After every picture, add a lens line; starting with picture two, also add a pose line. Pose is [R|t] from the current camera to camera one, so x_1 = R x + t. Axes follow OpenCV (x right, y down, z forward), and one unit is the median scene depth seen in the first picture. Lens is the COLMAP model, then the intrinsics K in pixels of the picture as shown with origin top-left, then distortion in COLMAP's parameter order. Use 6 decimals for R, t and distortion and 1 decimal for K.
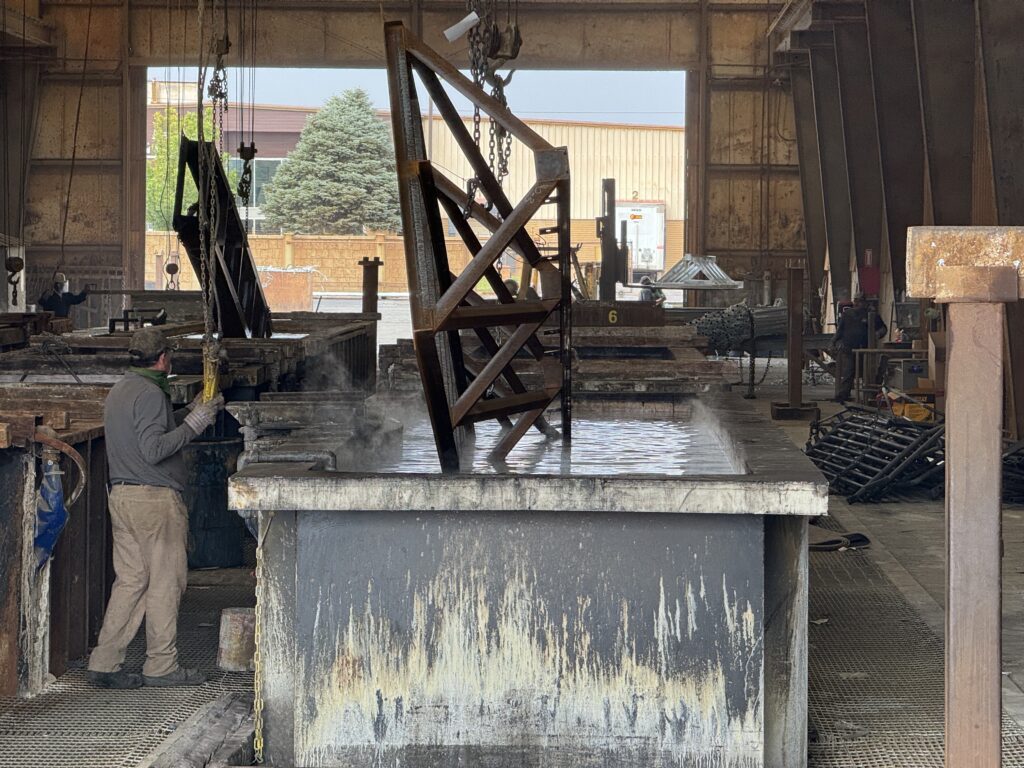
lens RADIAL K [[3596.5, 0, 514.4], [0, 3596.5, 355.7], [0, 0, 1]] dist [0.265574, 0.012450]
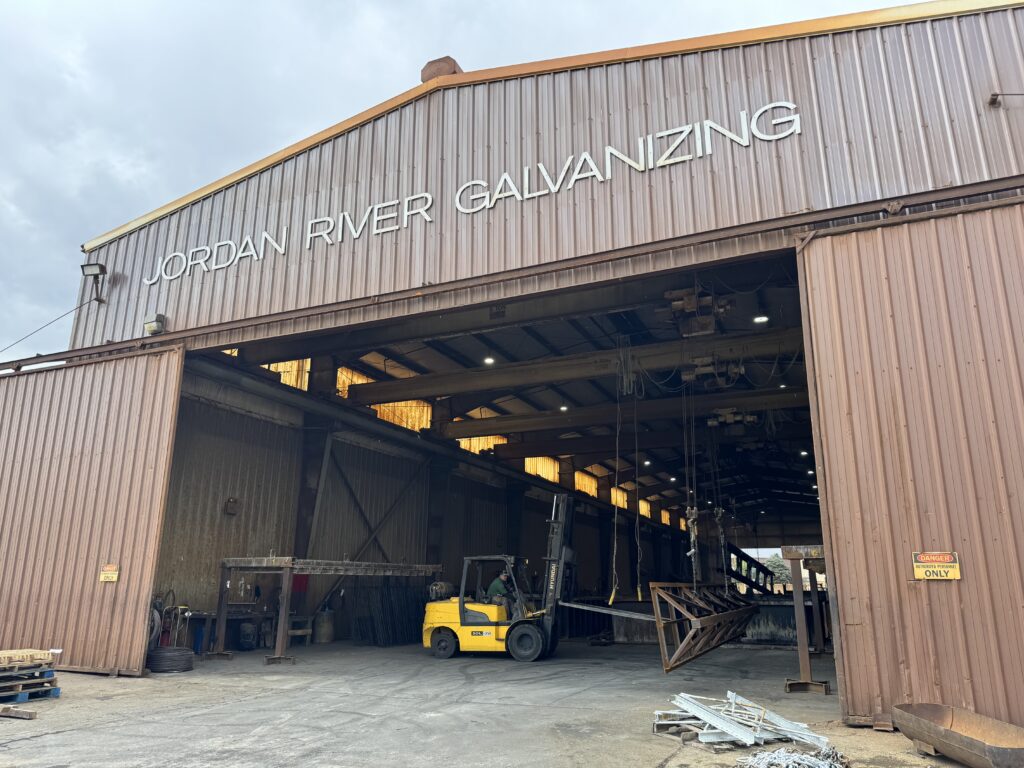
lens RADIAL K [[713.5, 0, 513.7], [0, 713.5, 385.3], [0, 0, 1]] dist [0.117436, -0.196911]
pose [[0.924310, -0.110457, -0.365308, 0.108850], [-0.005032, 0.953590, -0.301066, 0.062960], [0.381609, 0.280117, 0.880857, -0.620364]]
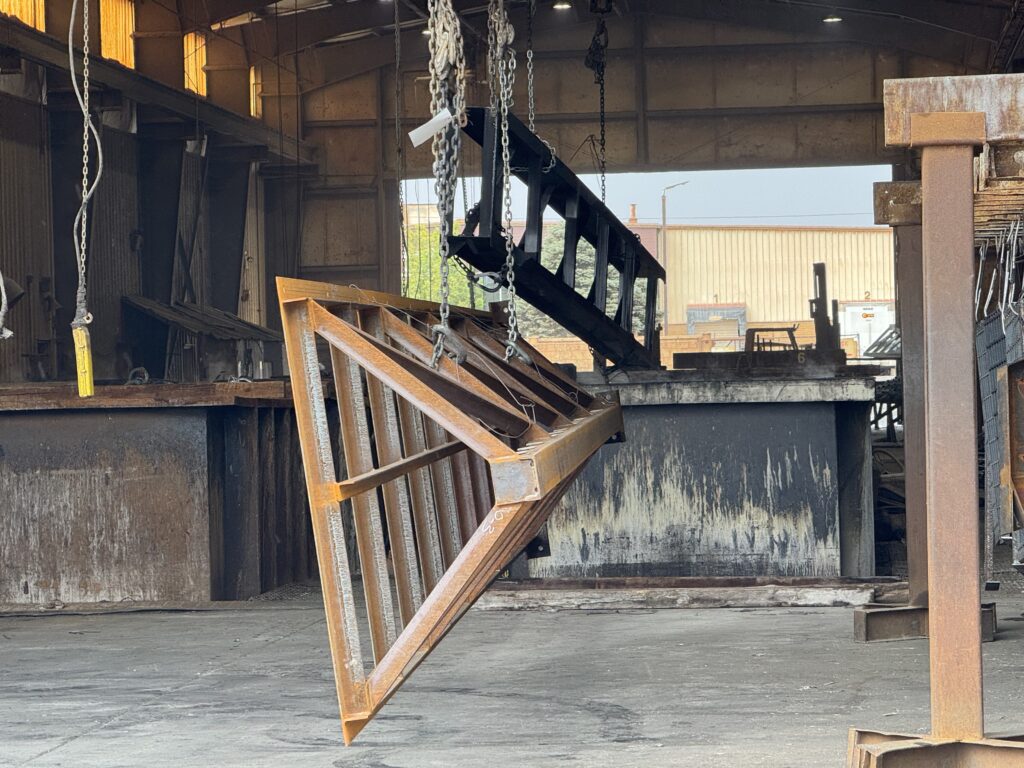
lens RADIAL K [[3596.5, 0, 514.4], [0, 3596.5, 355.7], [0, 0, 1]] dist [0.265574, 0.012450]
pose [[0.997094, -0.032590, -0.068856, 0.040010], [0.030248, 0.998937, -0.034783, 0.072125], [0.069916, 0.032599, 0.997020, -0.509734]]
